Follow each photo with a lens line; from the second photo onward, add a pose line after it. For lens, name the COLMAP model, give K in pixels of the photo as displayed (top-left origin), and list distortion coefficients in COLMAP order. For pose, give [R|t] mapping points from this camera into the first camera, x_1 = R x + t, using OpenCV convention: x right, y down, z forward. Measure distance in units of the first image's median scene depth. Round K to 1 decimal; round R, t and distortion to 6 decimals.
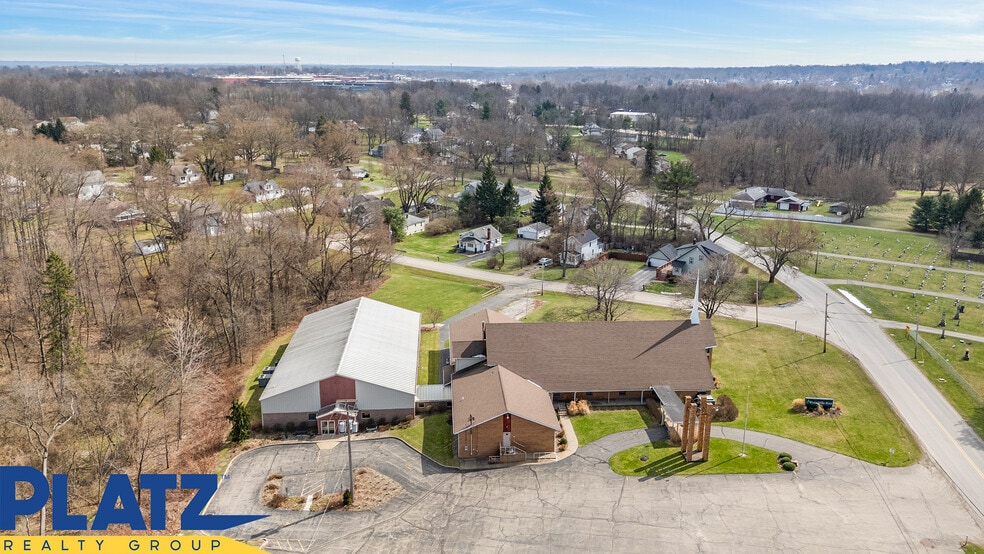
lens RADIAL K [[723.5, 0, 492.0], [0, 723.5, 277.0], [0, 0, 1]] dist [0.095599, -0.118515]
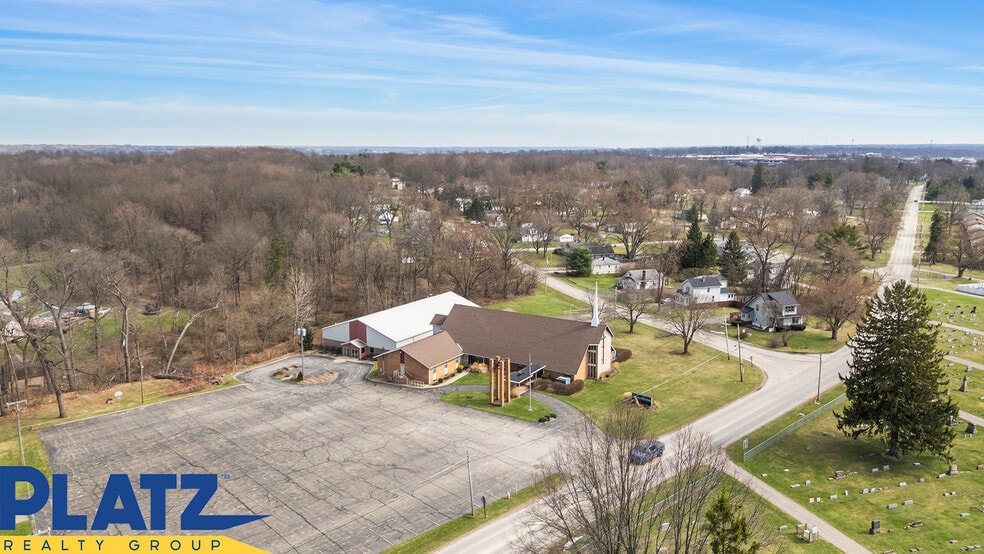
lens RADIAL K [[723.5, 0, 492.0], [0, 723.5, 277.0], [0, 0, 1]] dist [0.095599, -0.118515]
pose [[0.803600, 0.098010, -0.587044, 0.899210], [-0.160098, 0.985590, -0.054607, 0.081412], [0.573233, 0.137867, 0.807711, -0.095932]]
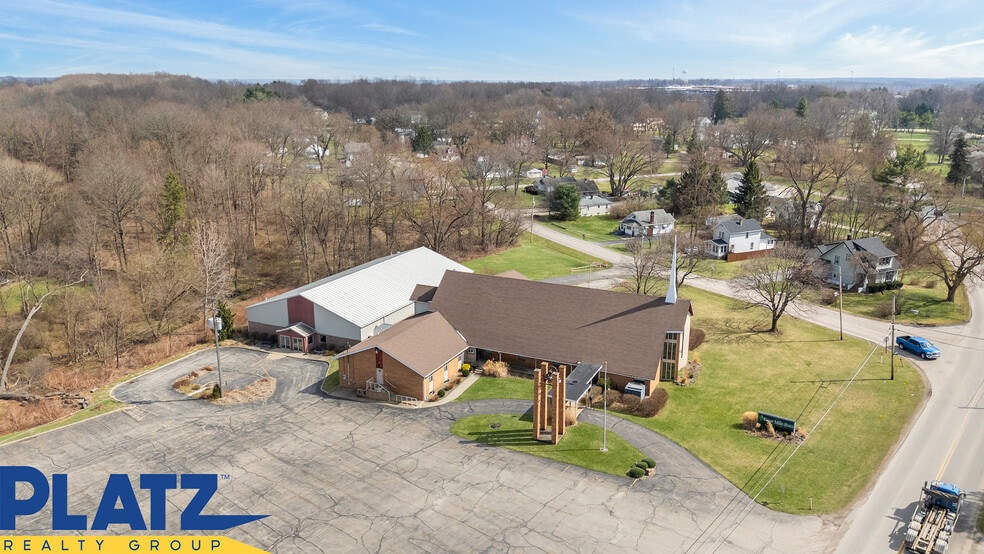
lens RADIAL K [[723.5, 0, 492.0], [0, 723.5, 277.0], [0, 0, 1]] dist [0.095599, -0.118515]
pose [[0.862541, 0.124970, -0.490311, 0.532723], [-0.135379, 0.990690, 0.014352, 0.054334], [0.487540, 0.053999, 0.871429, 0.209071]]
